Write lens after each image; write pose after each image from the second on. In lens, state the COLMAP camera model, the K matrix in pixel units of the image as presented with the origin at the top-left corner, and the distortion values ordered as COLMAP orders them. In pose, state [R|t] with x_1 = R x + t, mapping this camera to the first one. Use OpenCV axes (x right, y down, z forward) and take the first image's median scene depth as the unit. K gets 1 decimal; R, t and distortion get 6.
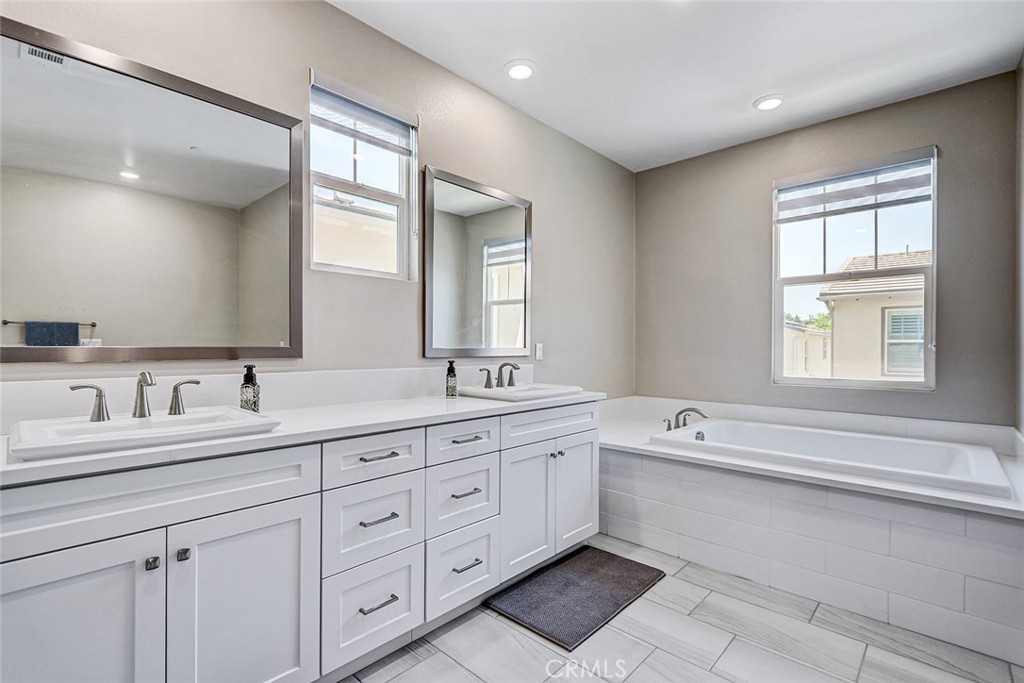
lens RADIAL K [[469.8, 0, 511.8], [0, 469.8, 345.3], [0, 0, 1]] dist [0.000923, -0.001542]
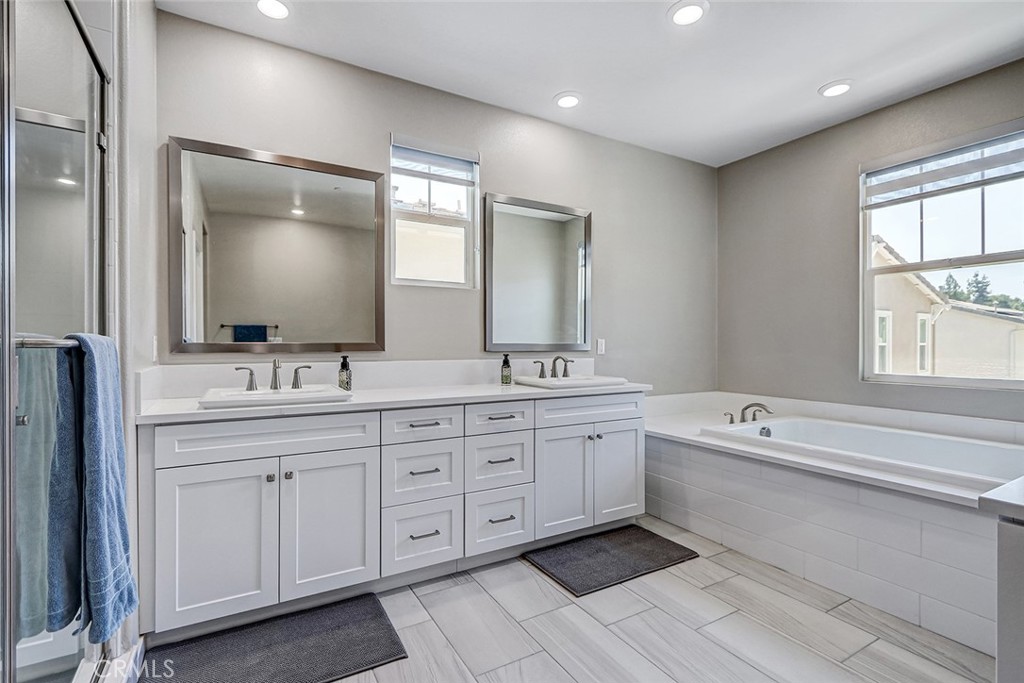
lens RADIAL K [[469.8, 0, 512.8], [0, 469.8, 341.3], [0, 0, 1]] dist [0.000923, -0.001542]
pose [[0.958088, -0.003486, -0.286454, 0.230978], [0.003400, 0.999994, -0.000799, 0.001111], [0.286456, -0.000208, 0.958094, -0.142095]]
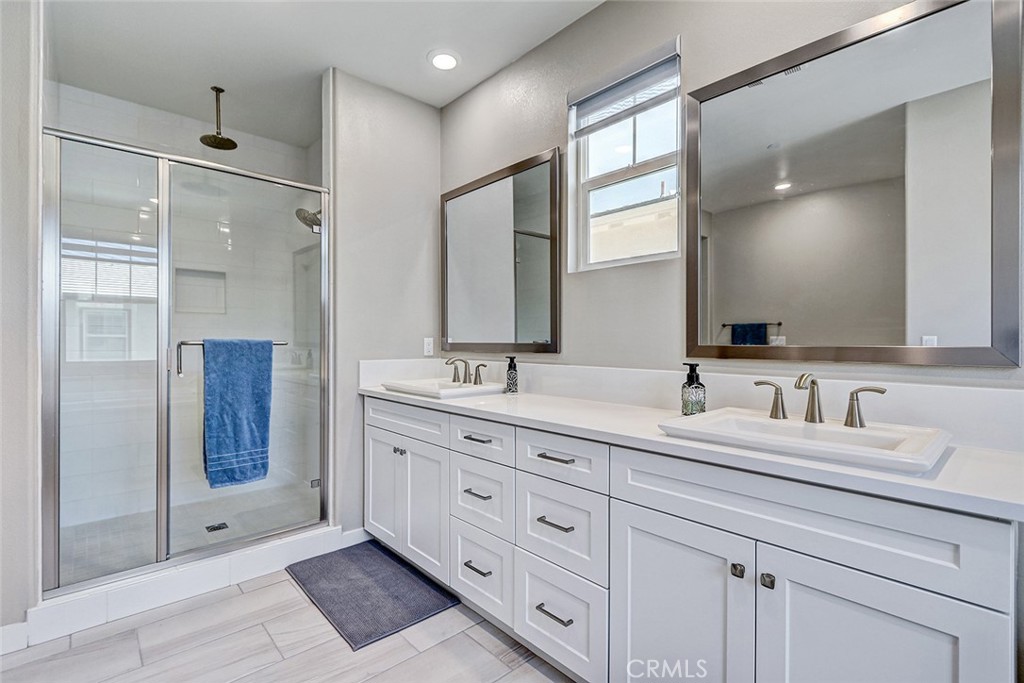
lens RADIAL K [[469.8, 0, 505.7], [0, 469.8, 342.8], [0, 0, 1]] dist [0.000923, -0.001542]
pose [[-0.089046, -0.000460, -0.996027, 0.572828], [0.002255, 0.999997, -0.000663, 0.002779], [0.996025, -0.002305, -0.089044, 0.789082]]
